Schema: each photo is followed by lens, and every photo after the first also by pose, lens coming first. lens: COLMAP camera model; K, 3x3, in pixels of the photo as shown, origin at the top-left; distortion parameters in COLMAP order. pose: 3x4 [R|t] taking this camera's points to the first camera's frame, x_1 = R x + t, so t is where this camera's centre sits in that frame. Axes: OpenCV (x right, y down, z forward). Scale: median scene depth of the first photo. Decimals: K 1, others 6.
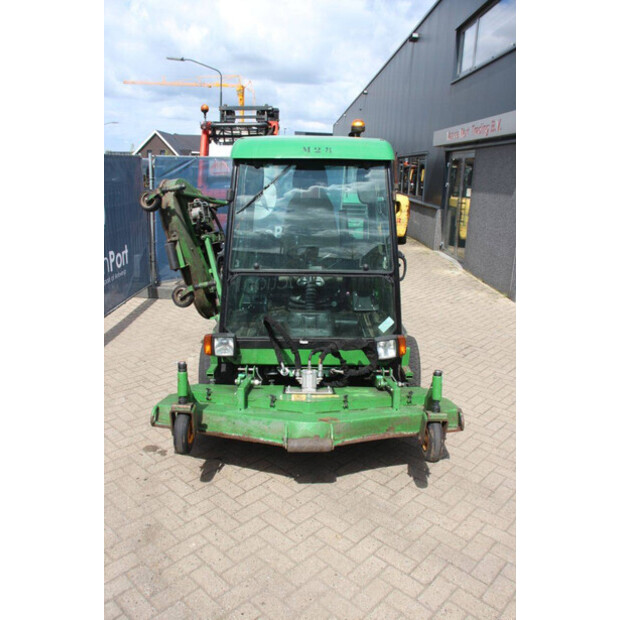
lens RADIAL K [[526.2, 0, 310.0], [0, 526.2, 310.0], [0, 0, 1]] dist [-0.190832, 0.211037]
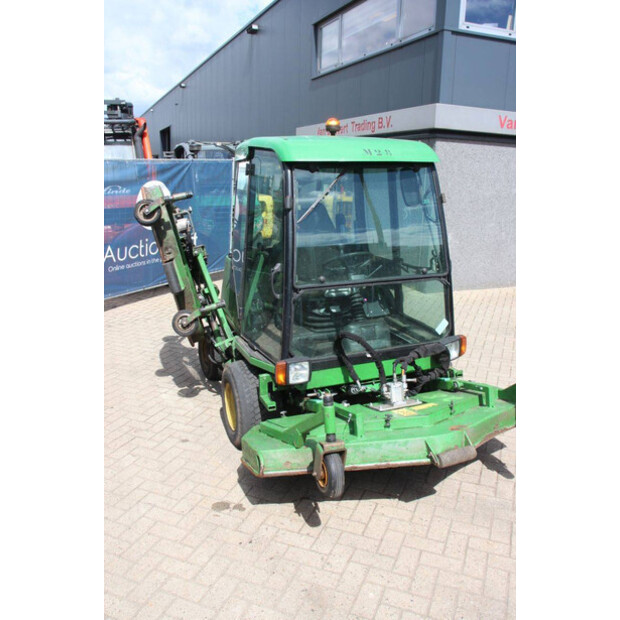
lens RADIAL K [[554.9, 0, 310.0], [0, 554.9, 310.0], [0, 0, 1]] dist [-0.150176, 0.165729]
pose [[0.927545, -0.107748, 0.357841, -0.461838], [0.111469, 0.993715, 0.010278, -0.042493], [-0.356700, 0.030355, 0.933726, 0.105072]]
